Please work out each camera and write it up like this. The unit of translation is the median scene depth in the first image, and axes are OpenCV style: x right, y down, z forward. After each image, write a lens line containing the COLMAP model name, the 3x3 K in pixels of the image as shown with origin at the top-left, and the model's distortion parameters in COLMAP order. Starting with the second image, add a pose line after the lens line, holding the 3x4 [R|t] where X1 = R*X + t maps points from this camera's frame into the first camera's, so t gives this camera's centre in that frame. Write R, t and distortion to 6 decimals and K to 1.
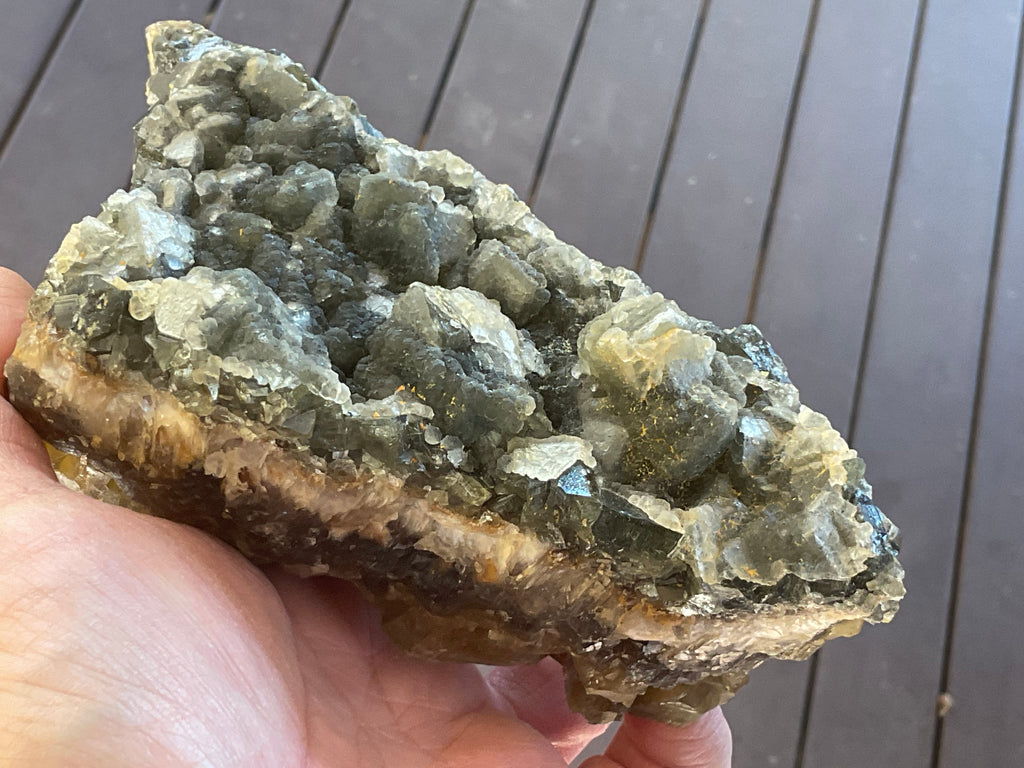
lens RADIAL K [[1770.8, 0, 518.0], [0, 1770.8, 376.8], [0, 0, 1]] dist [0.154560, -0.285229]
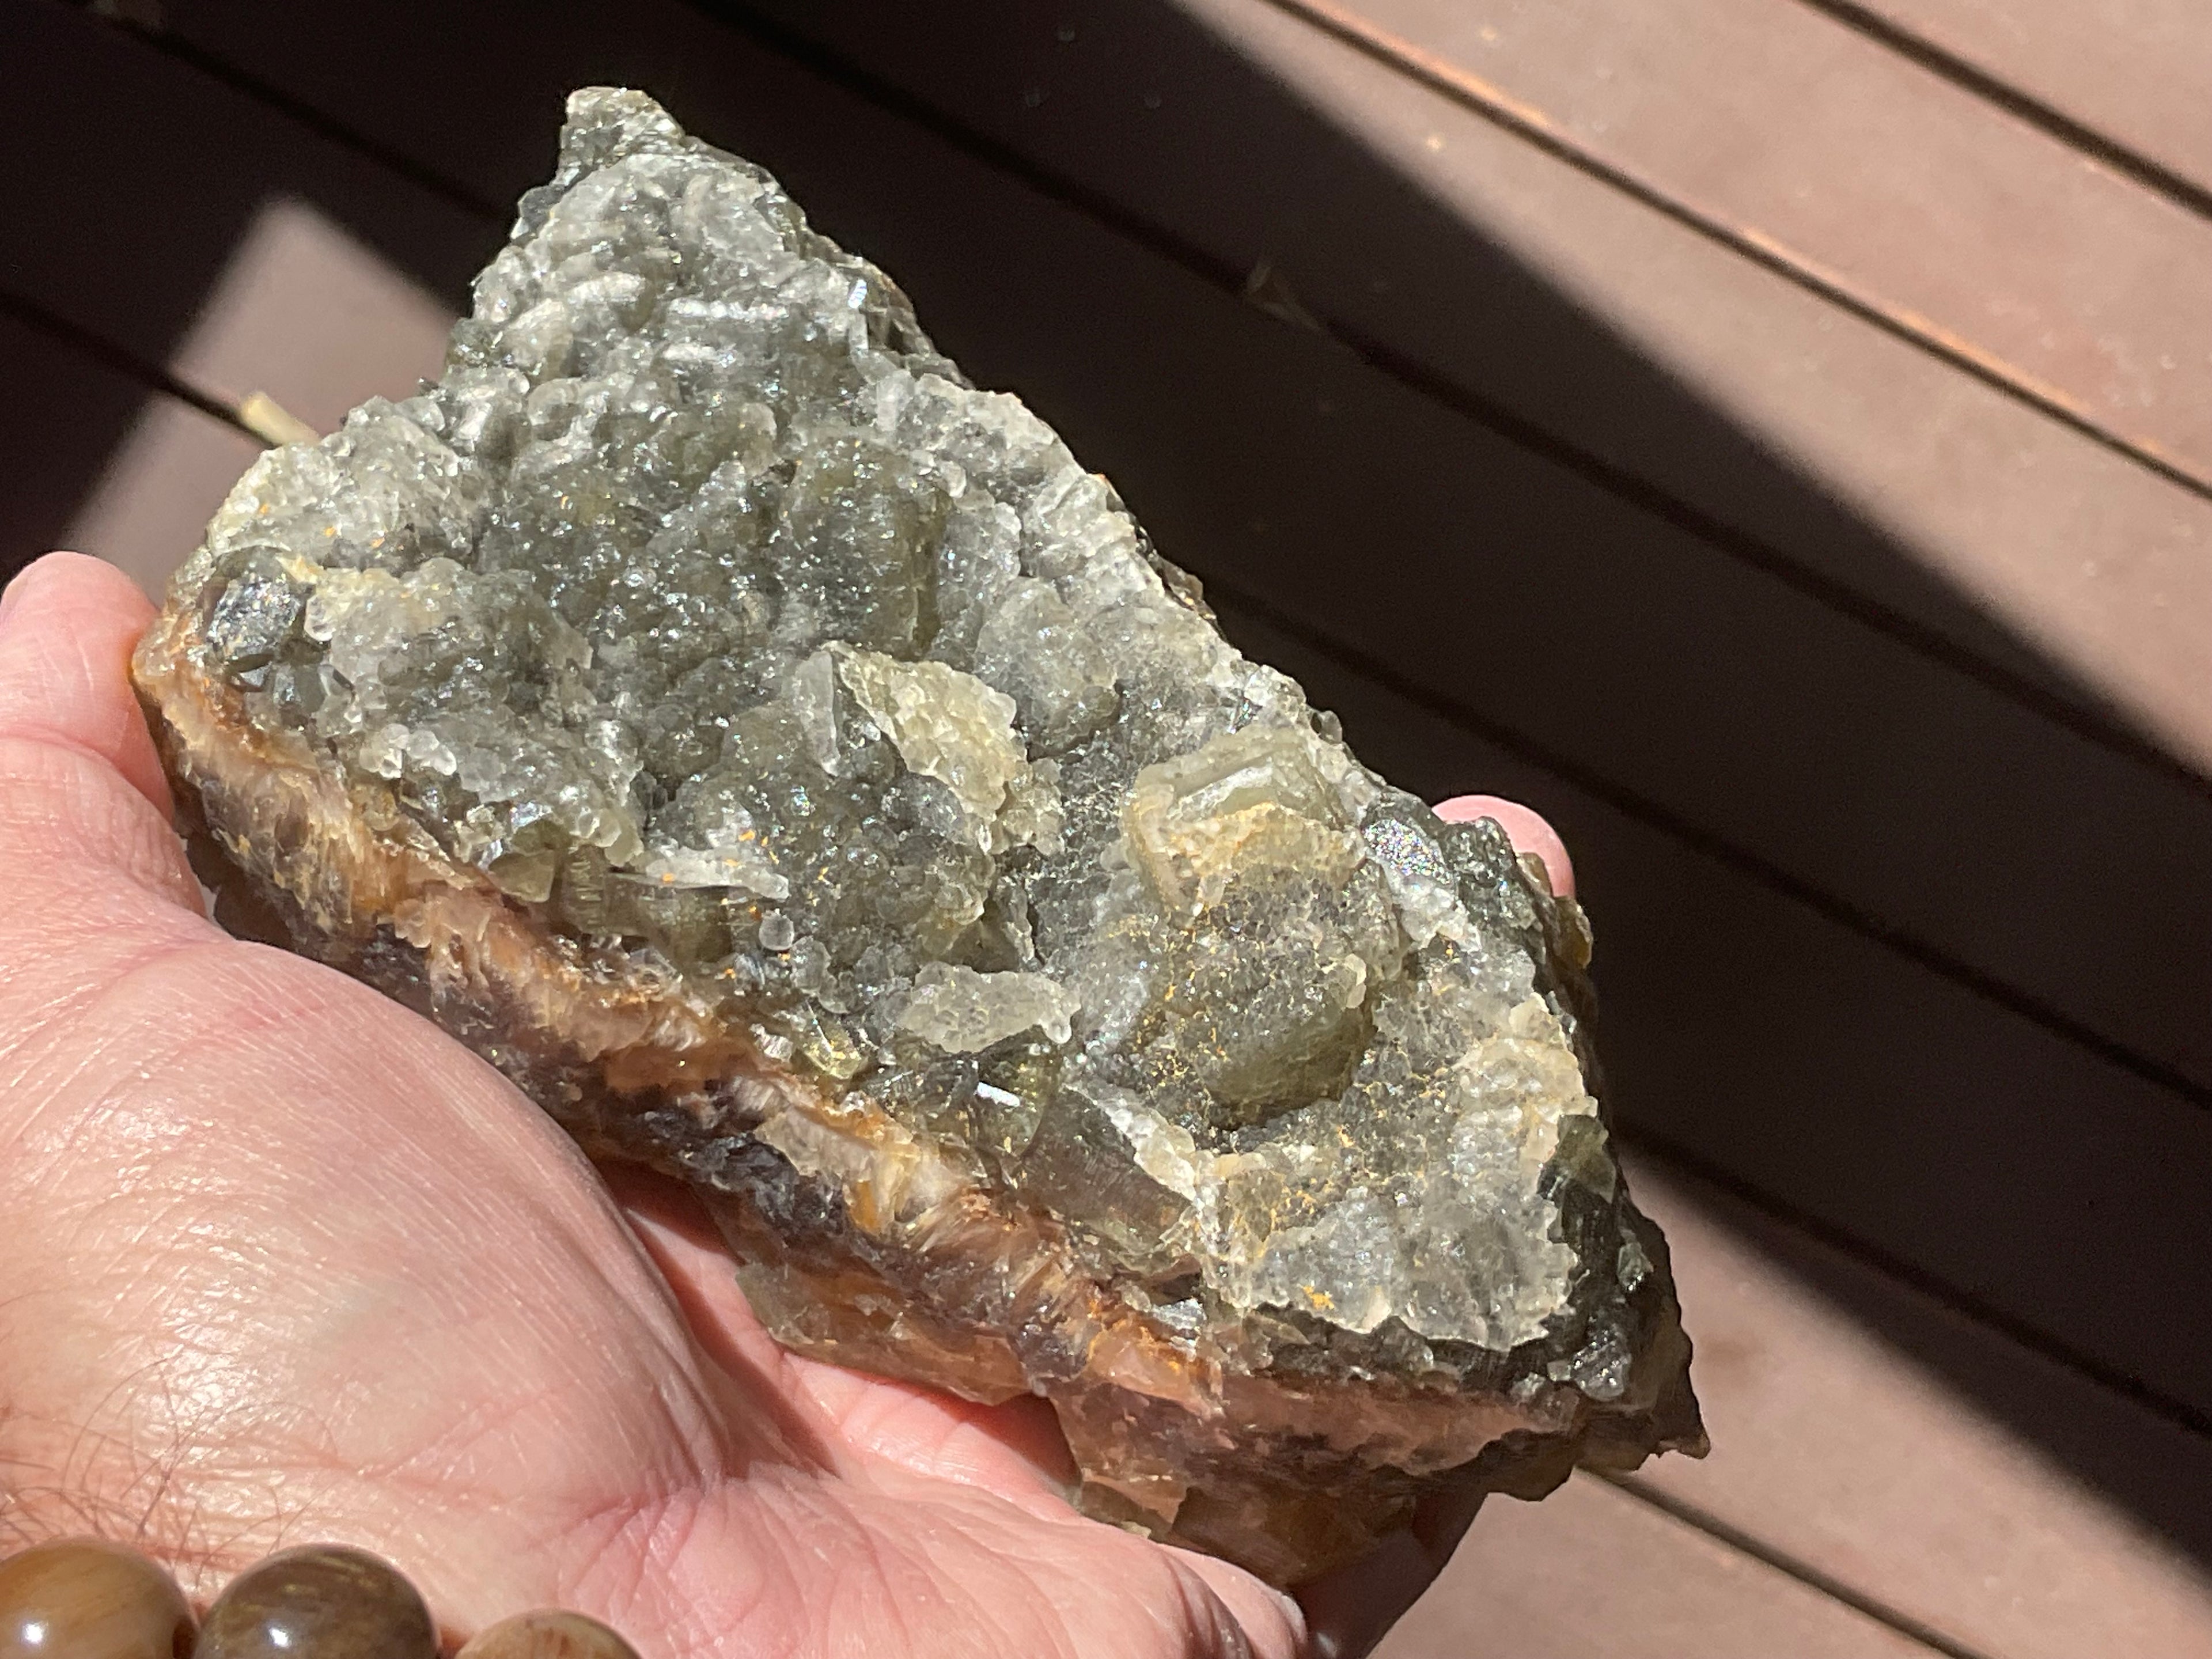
lens RADIAL K [[3833.5, 0, 1106.0], [0, 3833.5, 829.5], [0, 0, 1]] dist [0.130401, -0.159331]
pose [[0.949484, 0.152965, -0.274010, 0.347124], [-0.148402, 0.988218, 0.037433, -0.053751], [0.276507, 0.005122, 0.960998, -0.072945]]
